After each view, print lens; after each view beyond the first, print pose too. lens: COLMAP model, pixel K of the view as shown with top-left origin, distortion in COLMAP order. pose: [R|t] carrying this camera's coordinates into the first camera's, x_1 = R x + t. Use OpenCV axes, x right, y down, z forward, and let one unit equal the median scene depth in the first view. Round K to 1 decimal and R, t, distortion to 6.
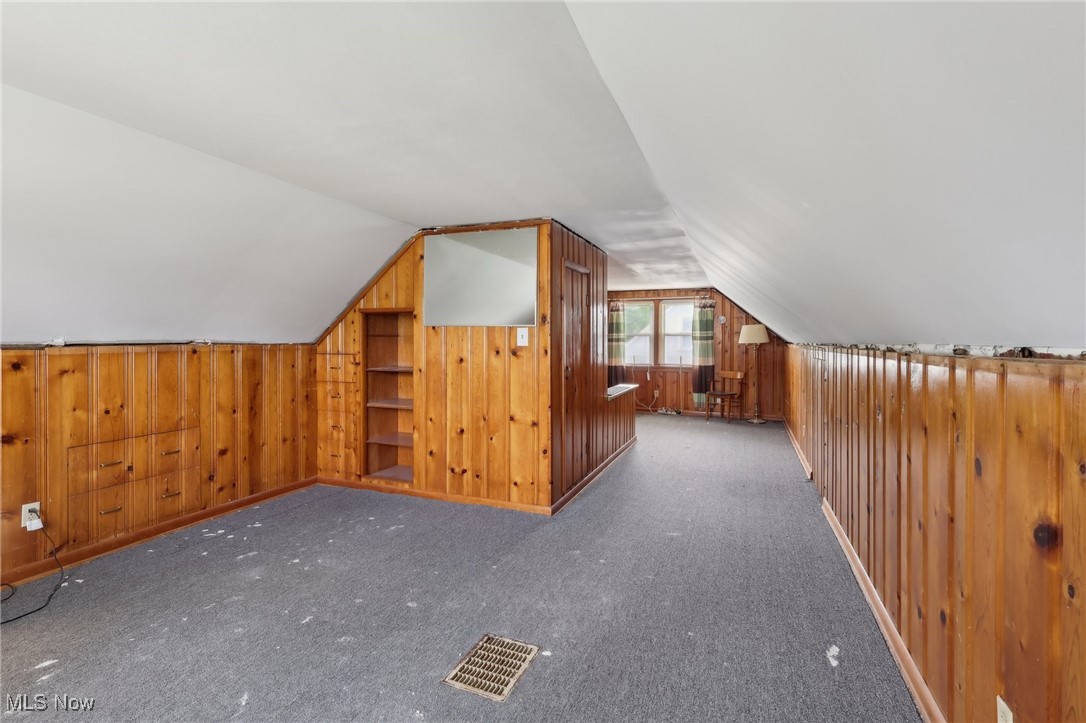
lens RADIAL K [[501.3, 0, 545.9], [0, 501.3, 343.1], [0, 0, 1]] dist [-0.007915, -0.000643]
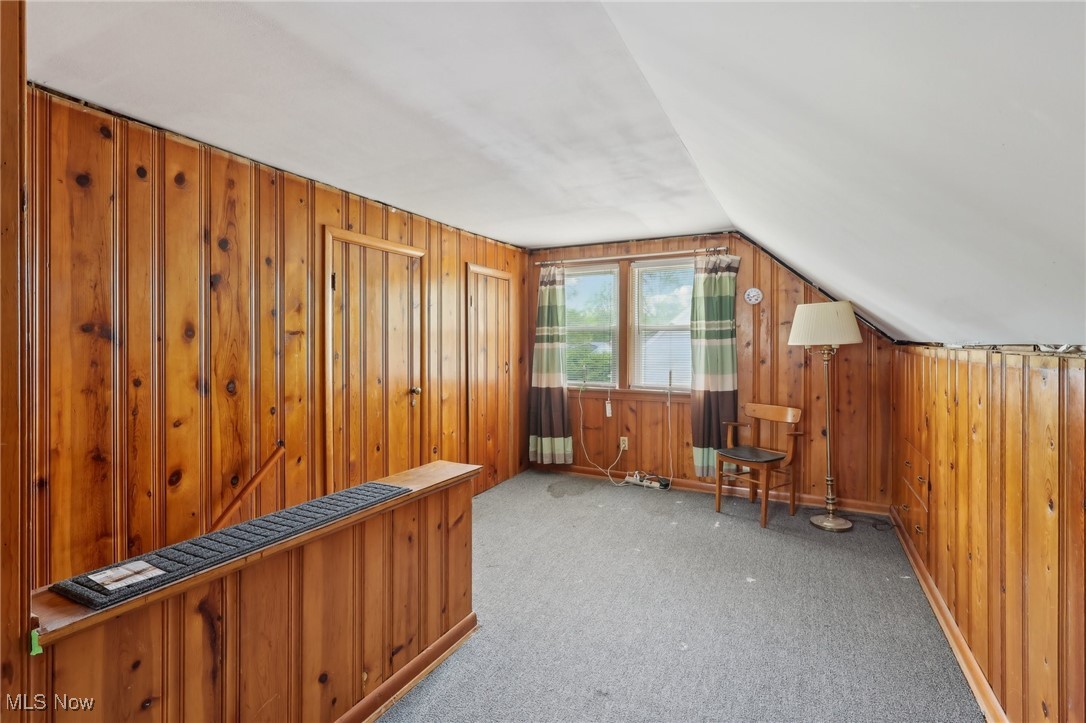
lens RADIAL K [[501.3, 0, 545.9], [0, 501.3, 343.1], [0, 0, 1]] dist [-0.007915, -0.000643]
pose [[0.995453, -0.000827, -0.095248, 0.199276], [0.000688, 0.999999, -0.001492, -0.001054], [0.095249, 0.001419, 0.995452, 0.503309]]
